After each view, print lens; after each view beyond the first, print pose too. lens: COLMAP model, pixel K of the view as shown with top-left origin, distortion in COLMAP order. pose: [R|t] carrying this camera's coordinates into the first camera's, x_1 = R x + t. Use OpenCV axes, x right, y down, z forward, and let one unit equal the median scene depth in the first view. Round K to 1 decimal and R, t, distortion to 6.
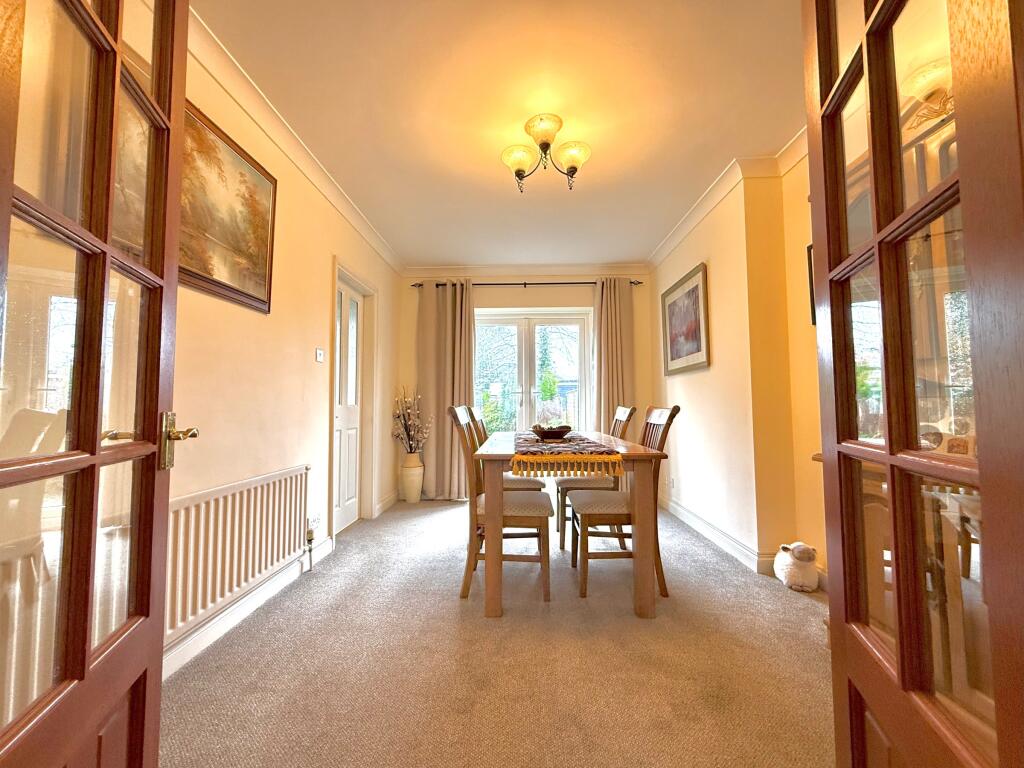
lens RADIAL K [[415.4, 0, 513.9], [0, 415.4, 387.3], [0, 0, 1]] dist [0.000862, 0.000097]
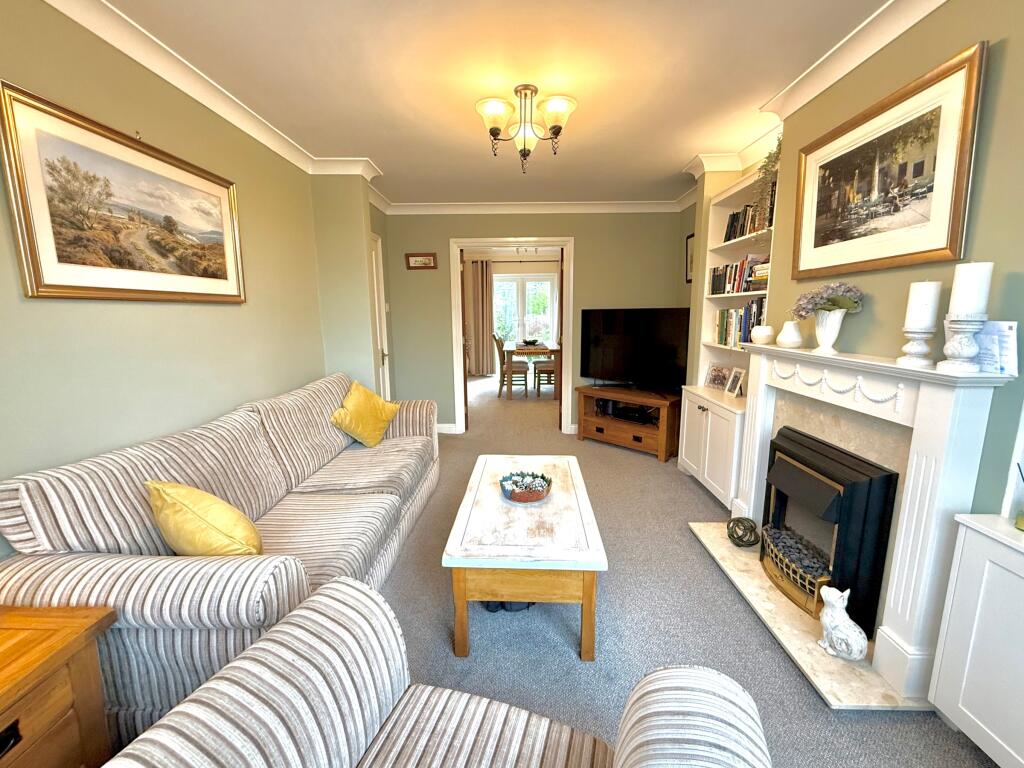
lens RADIAL K [[415.4, 0, 513.2], [0, 415.4, 381.2], [0, 0, 1]] dist [0.000862, 0.000097]
pose [[0.999787, 0.001395, 0.020590, -0.068165], [-0.005840, 0.976059, 0.217425, -0.216696], [-0.019794, -0.217499, 0.975860, -1.590114]]
